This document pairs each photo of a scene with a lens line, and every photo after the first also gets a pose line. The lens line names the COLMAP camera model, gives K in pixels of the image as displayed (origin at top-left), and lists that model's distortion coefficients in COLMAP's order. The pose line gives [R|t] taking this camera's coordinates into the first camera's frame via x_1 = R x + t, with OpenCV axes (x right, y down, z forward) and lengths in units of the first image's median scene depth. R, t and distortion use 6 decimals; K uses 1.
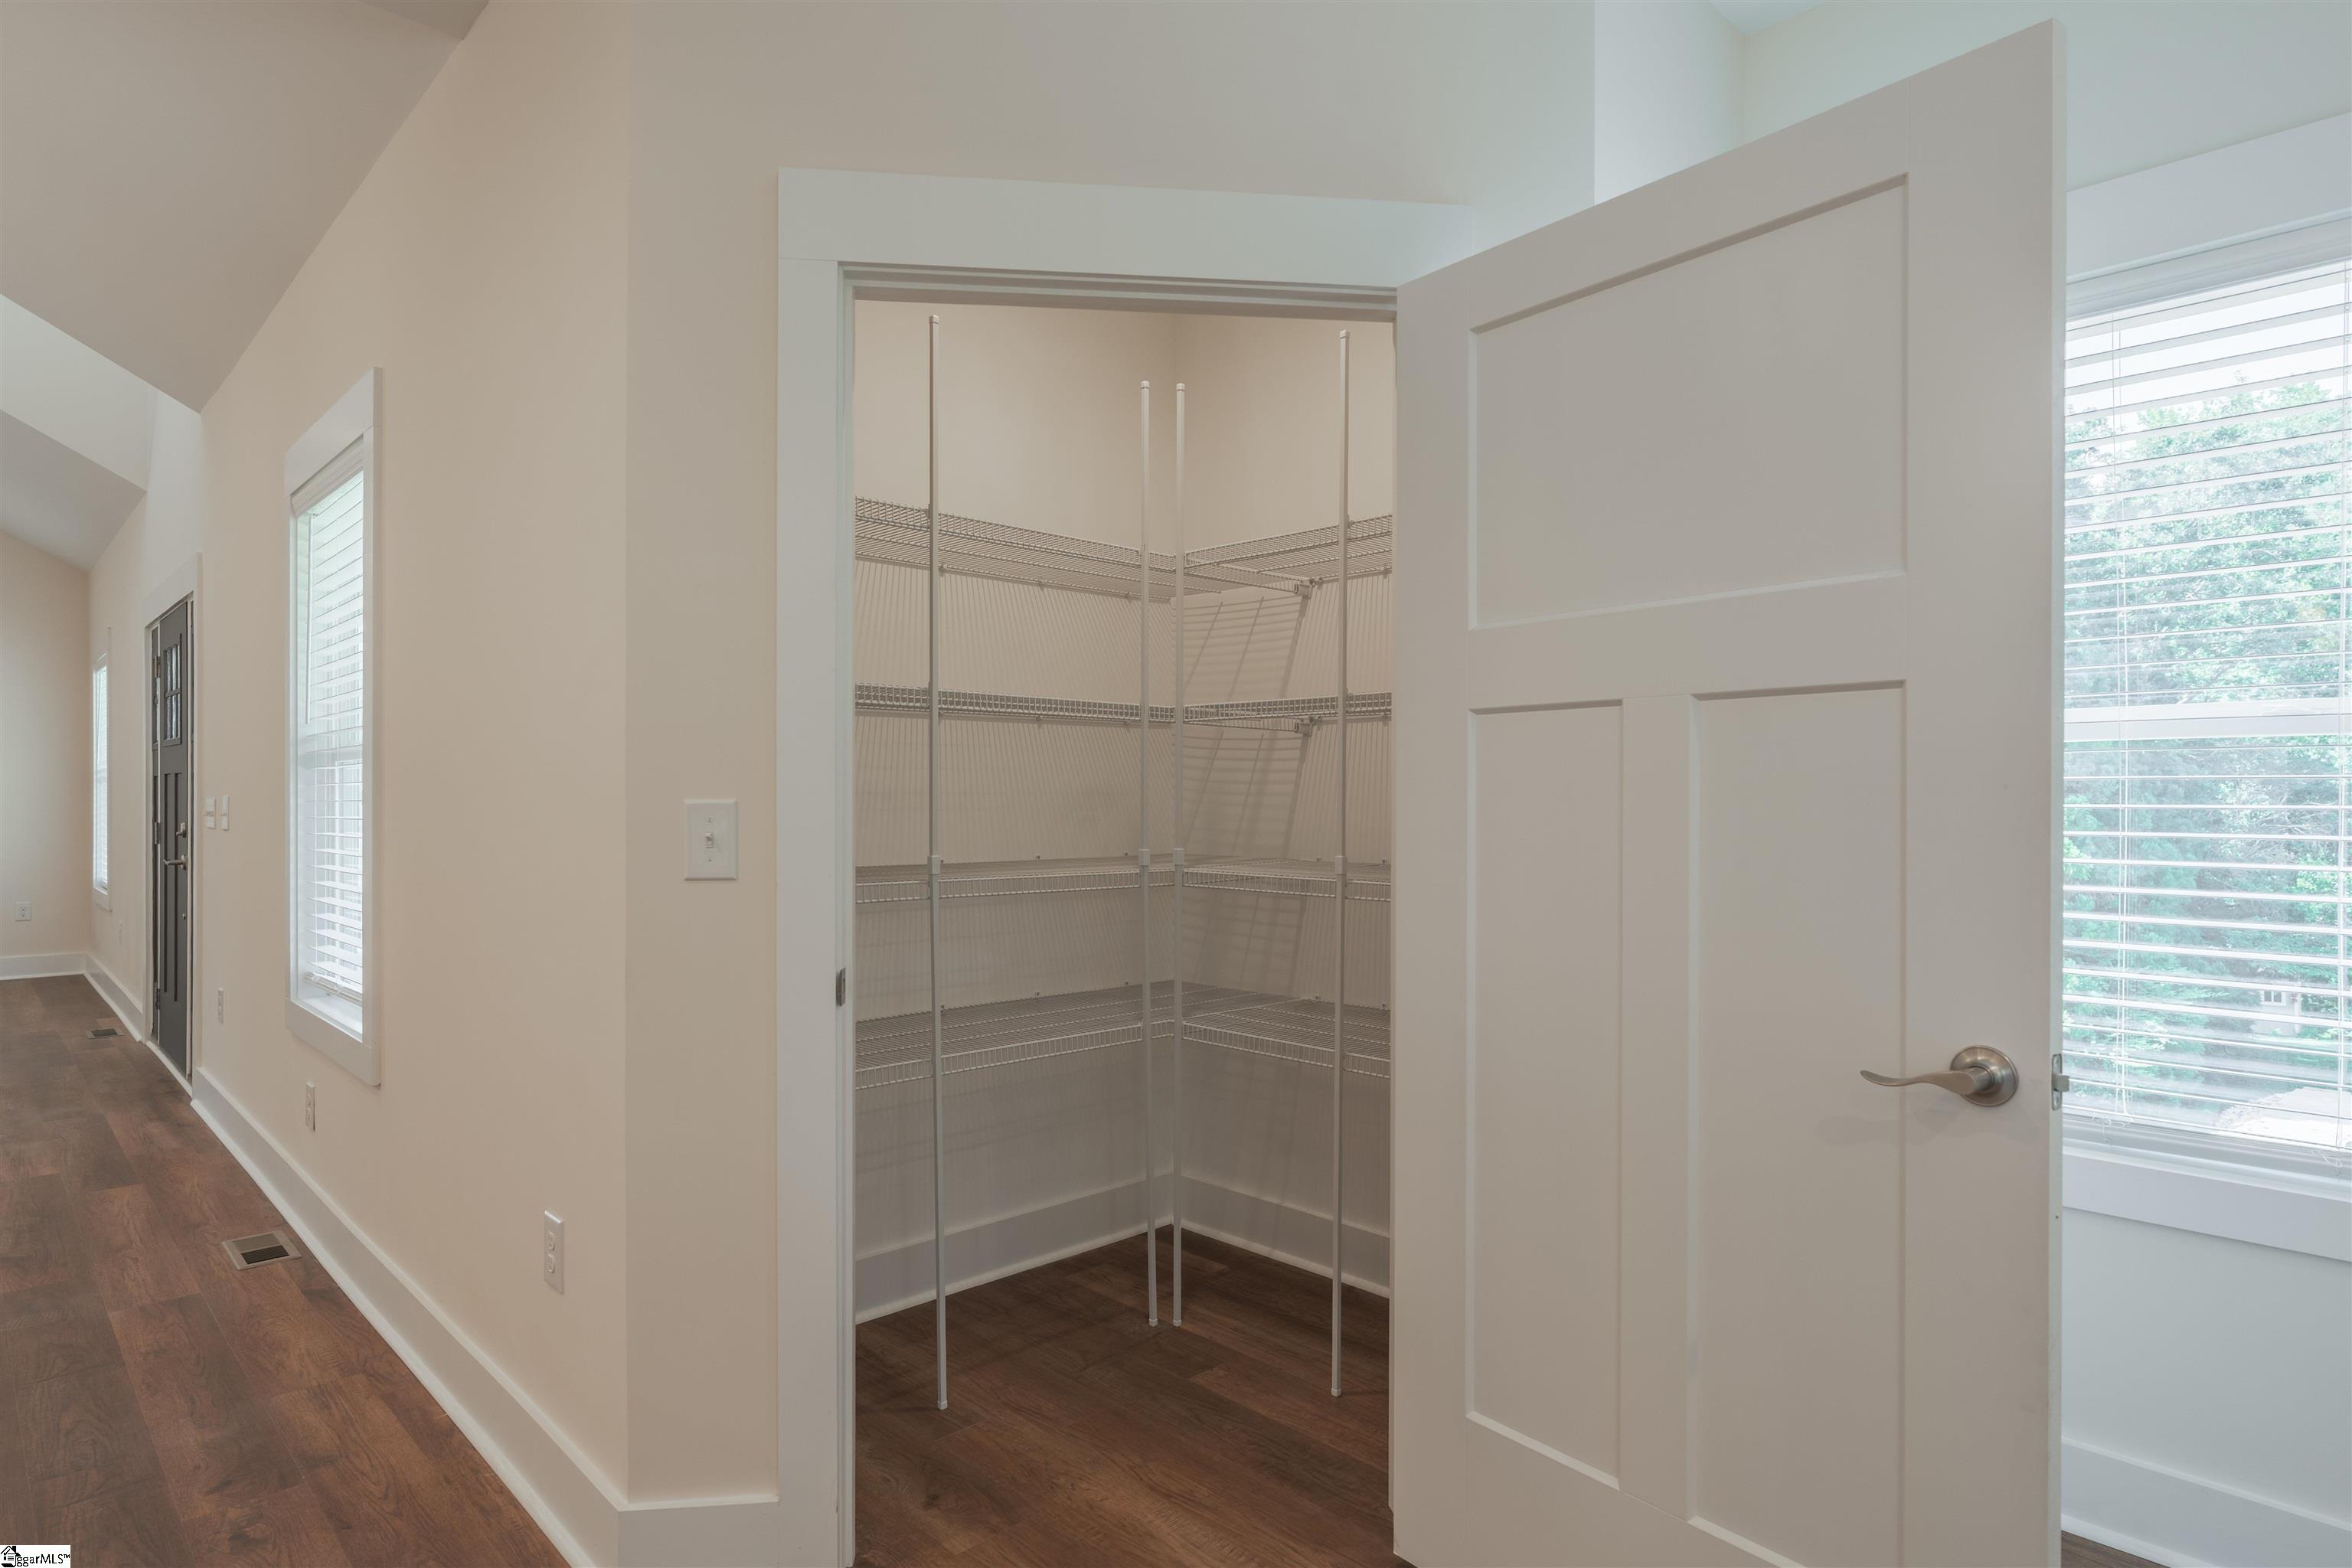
lens RADIAL K [[1288.3, 0, 1185.0], [0, 1288.3, 803.7], [0, 0, 1]] dist [-0.004950, 0.000328]
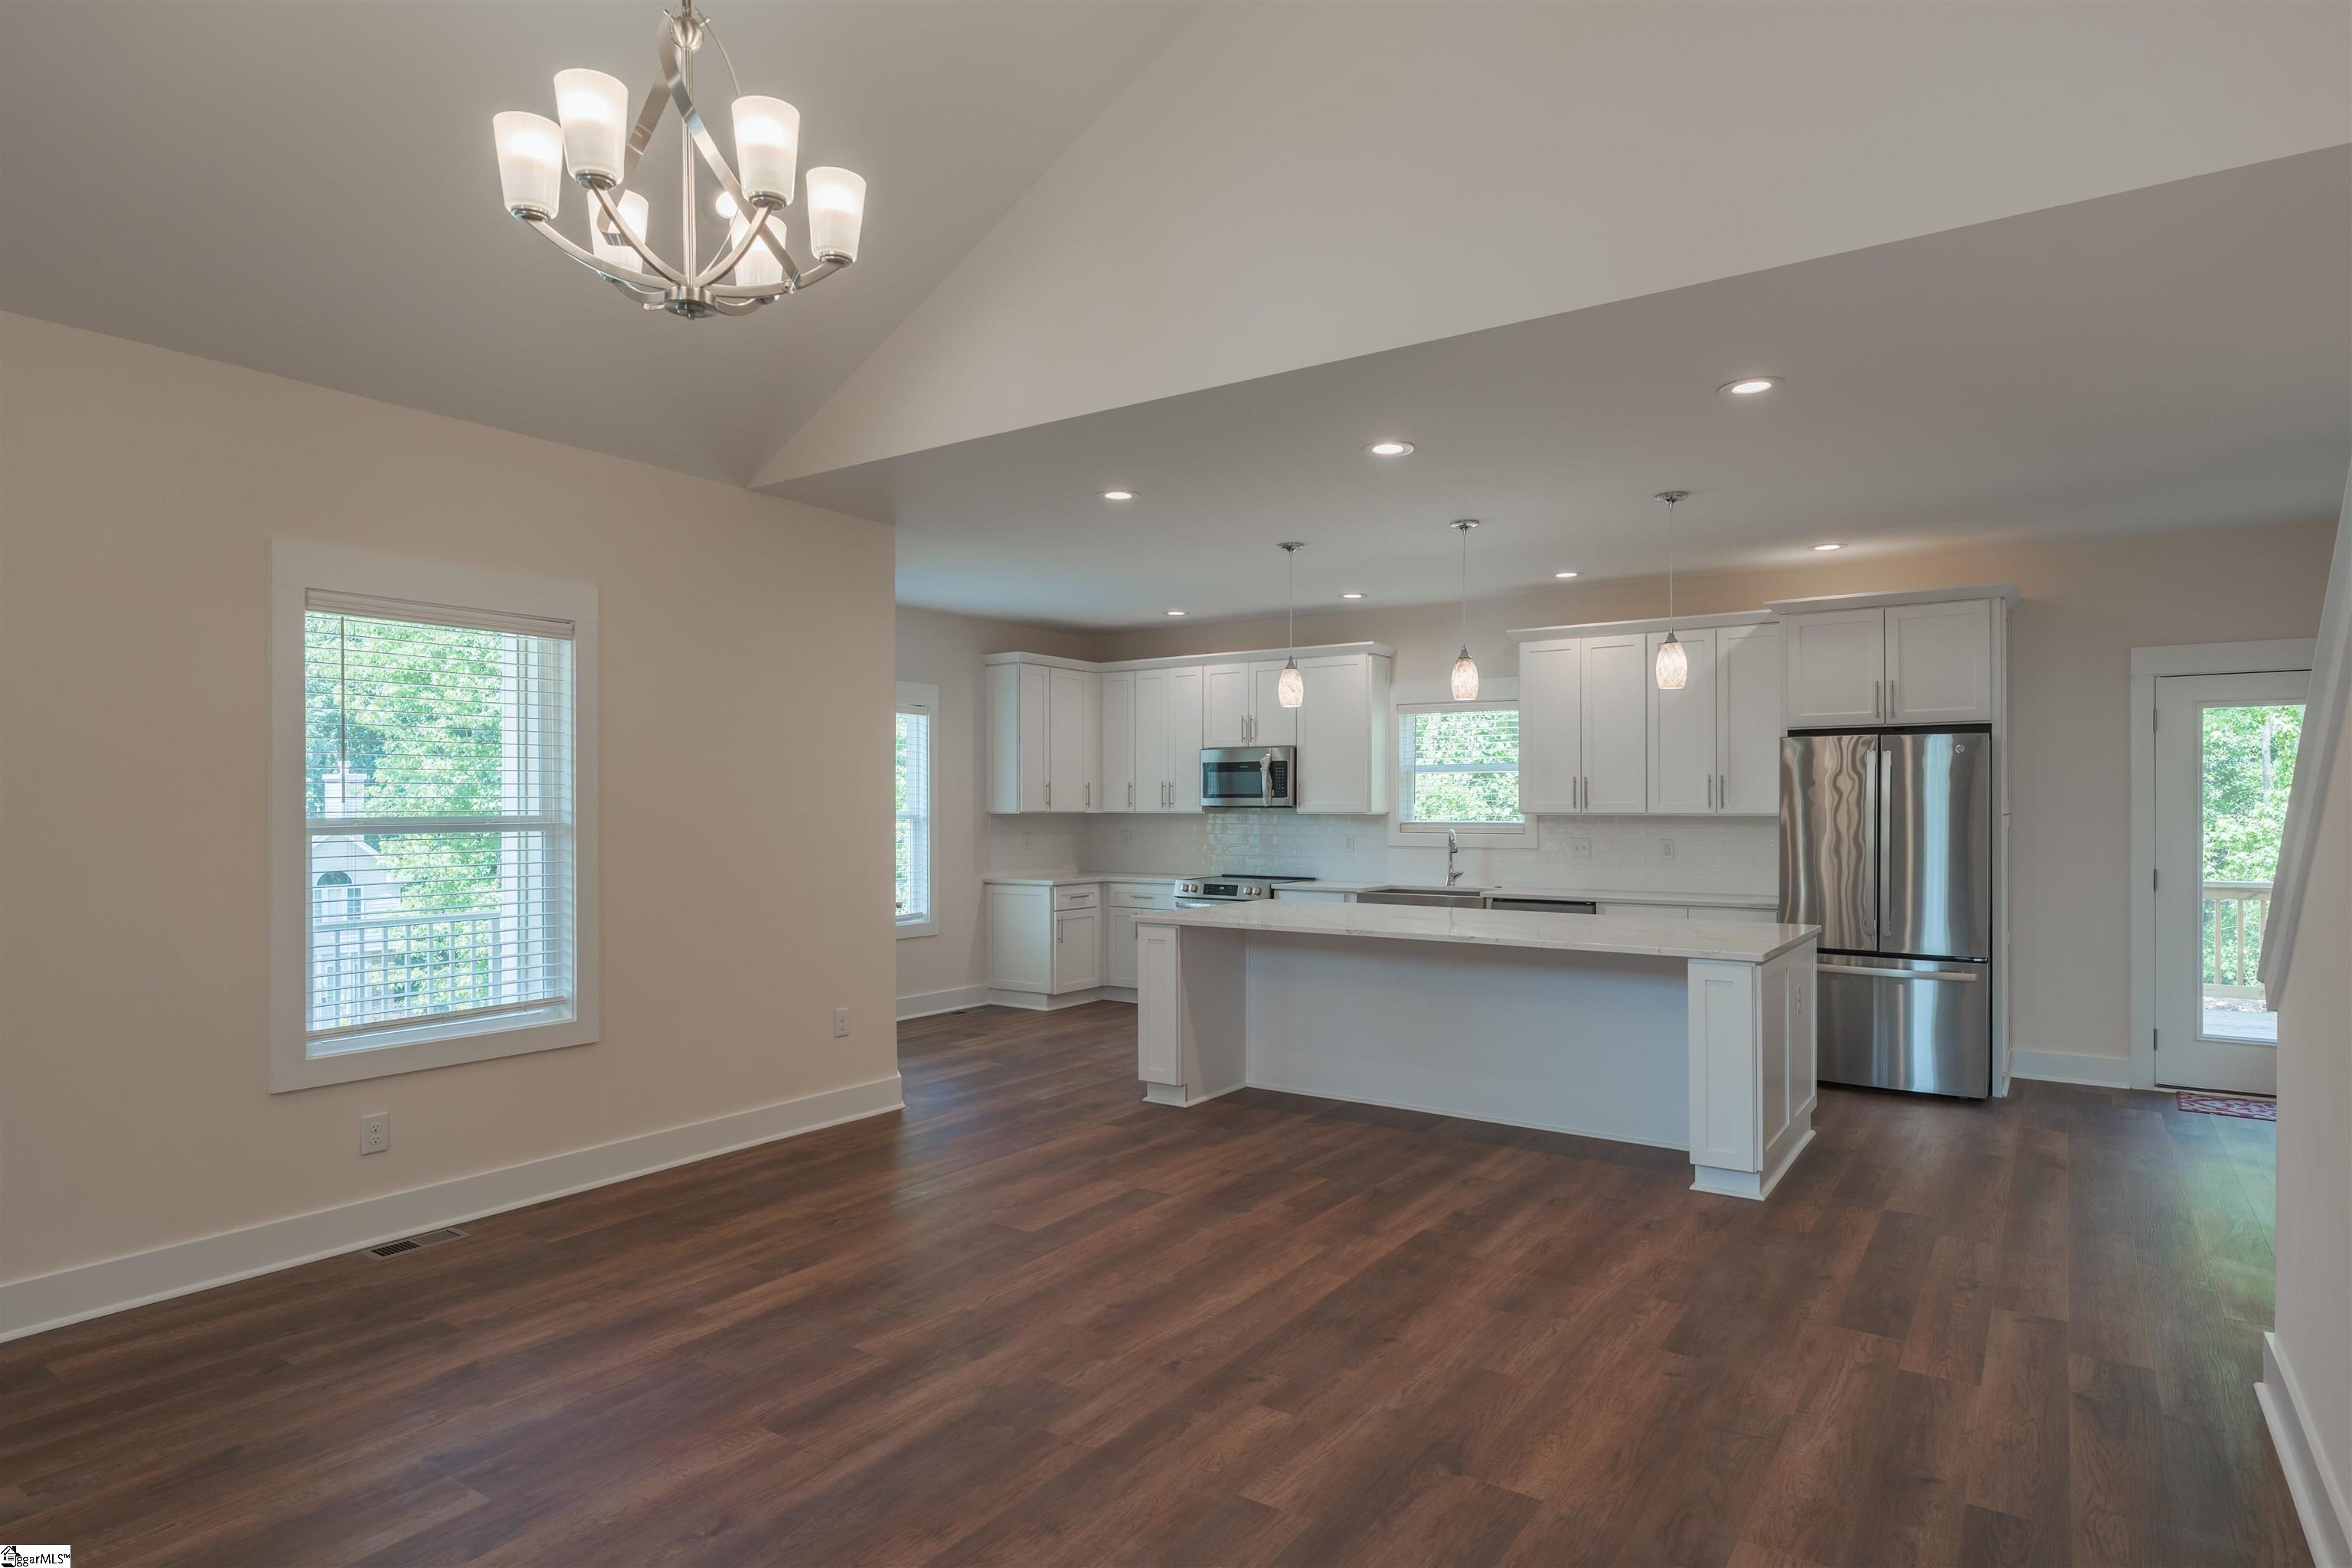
lens RADIAL K [[1288.3, 0, 1185.0], [0, 1288.3, 803.7], [0, 0, 1]] dist [-0.004950, 0.000328]
pose [[-0.198992, -0.002962, 0.979997, -2.337064], [0.004218, 0.999984, 0.003878, -0.076307], [-0.979992, 0.004906, -0.198976, 0.608513]]
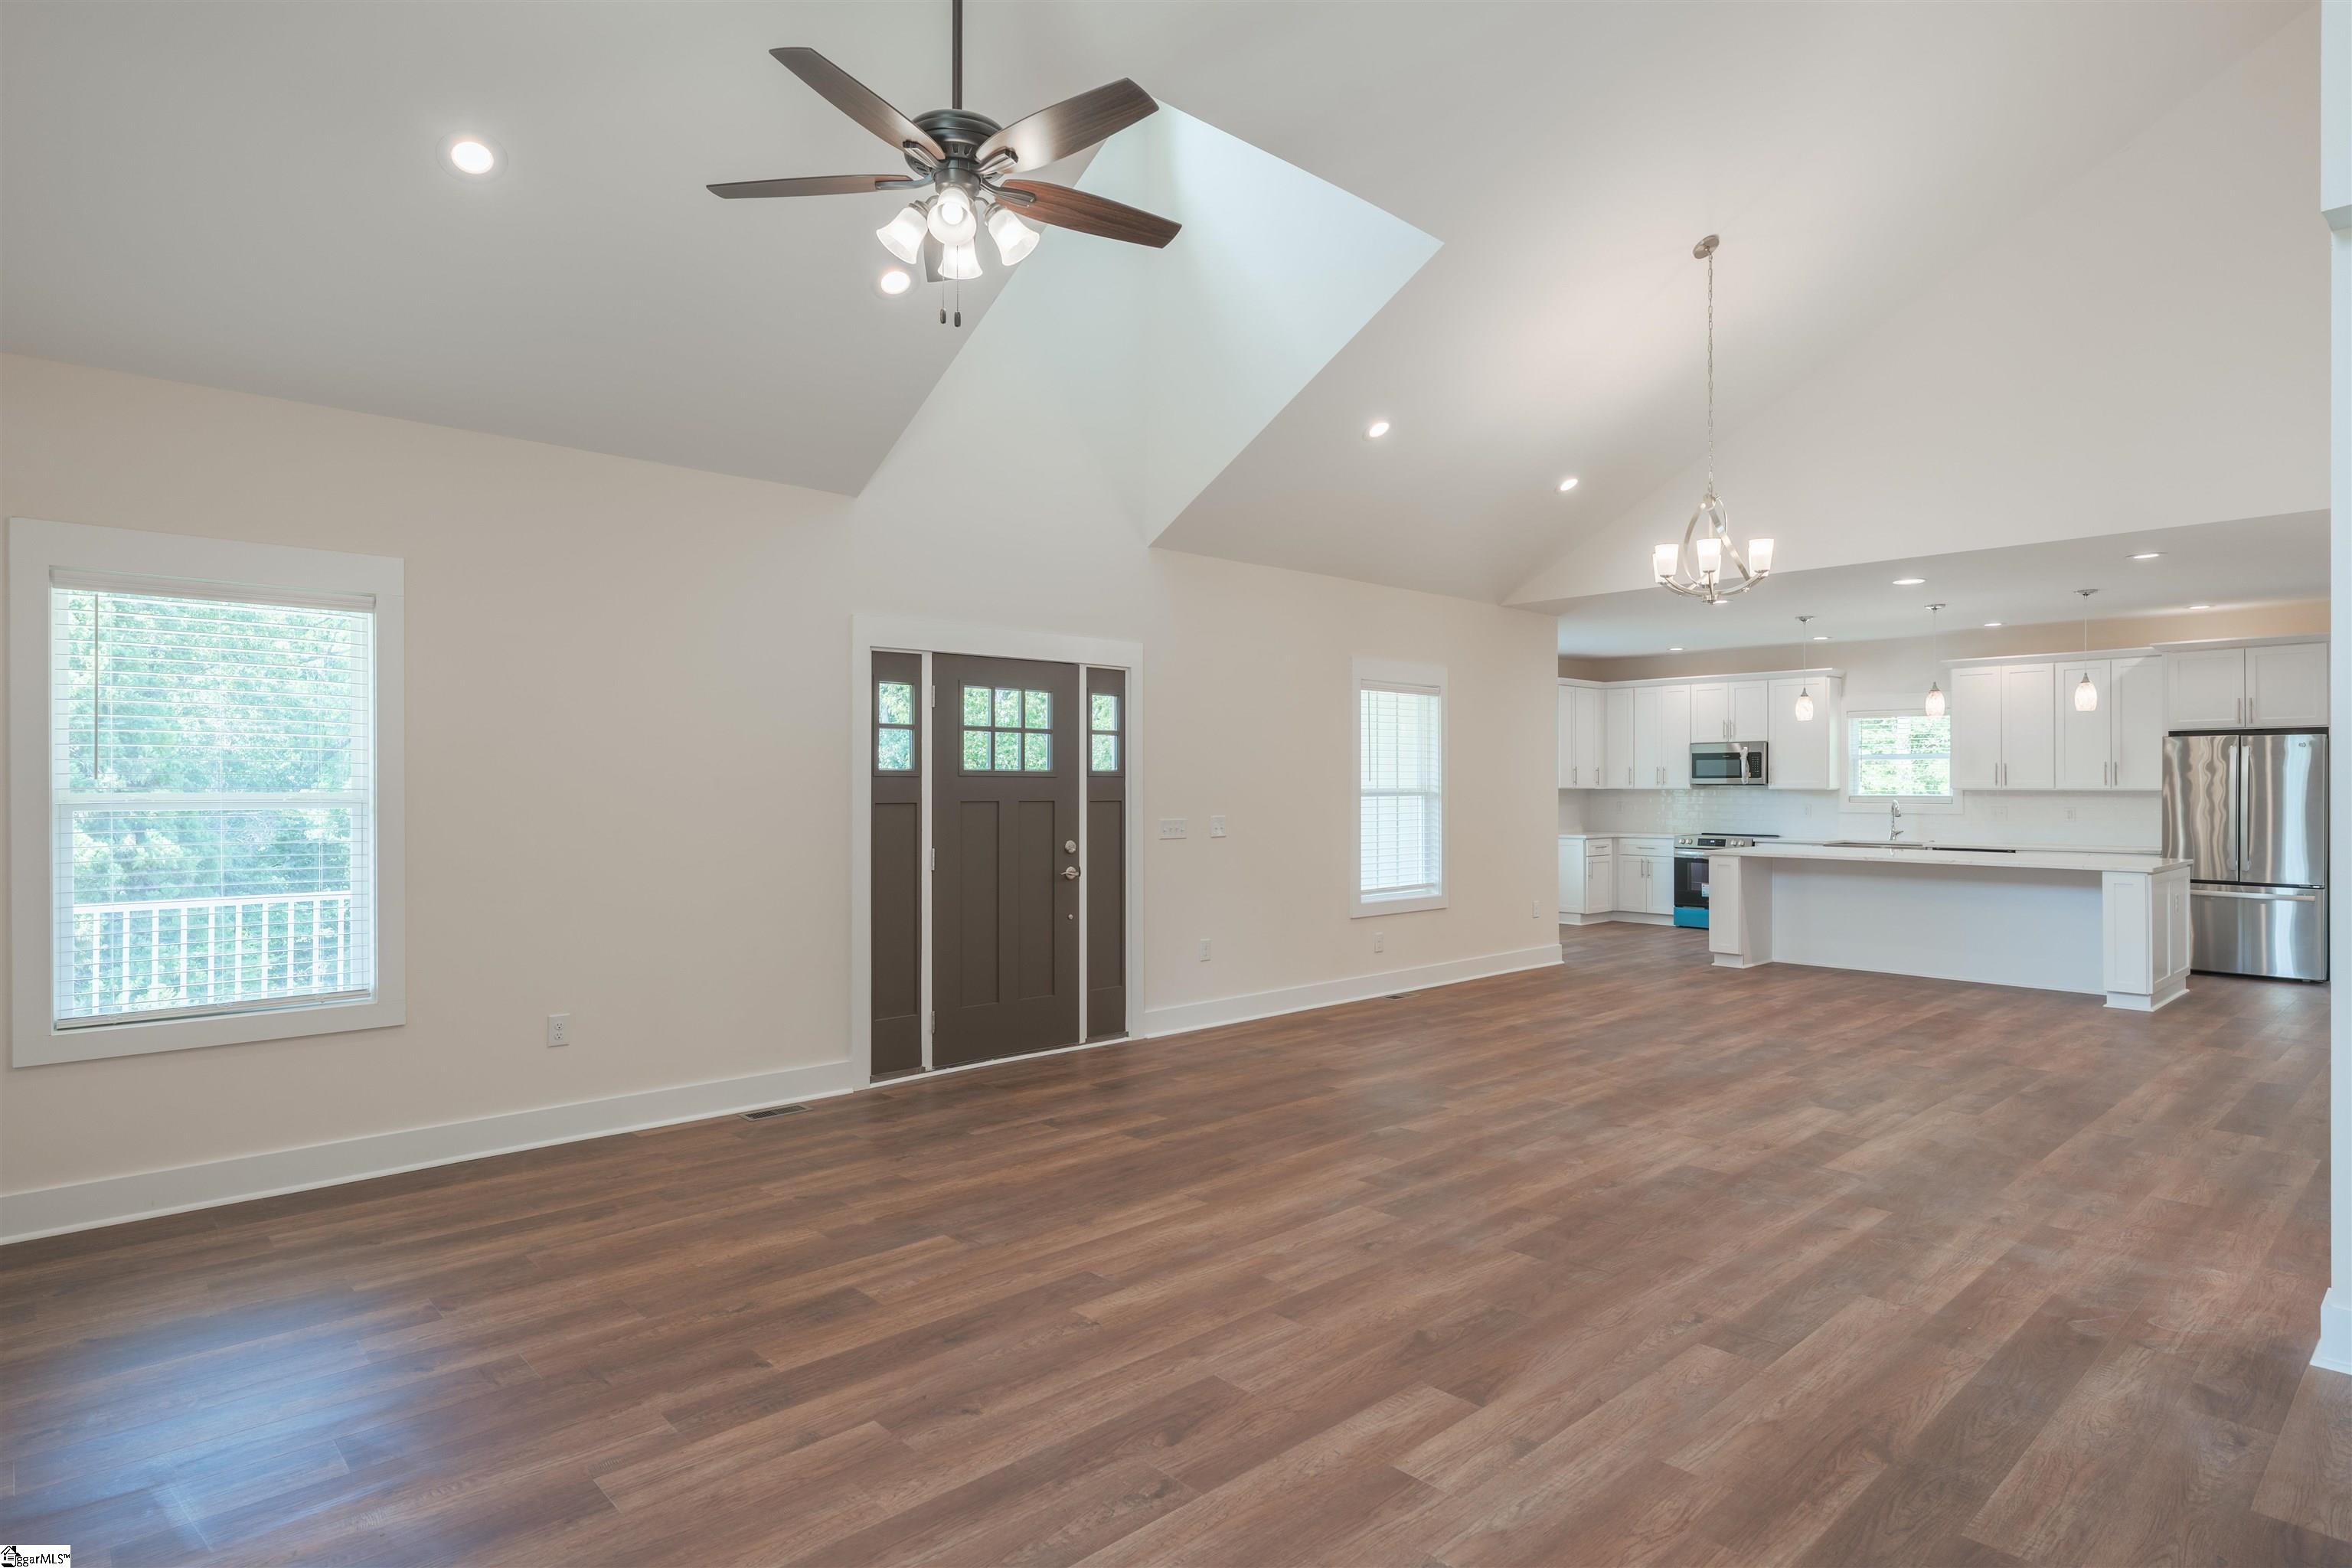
lens RADIAL K [[1268.6, 0, 1171.2], [0, 1268.6, 778.8], [0, 0, 1]] dist [-0.004613, 0.003093]
pose [[0.028199, 0.001070, 0.999602, -3.633399], [0.005143, 0.999986, -0.001216, -0.080048], [-0.999589, 0.005175, 0.028193, 1.573738]]
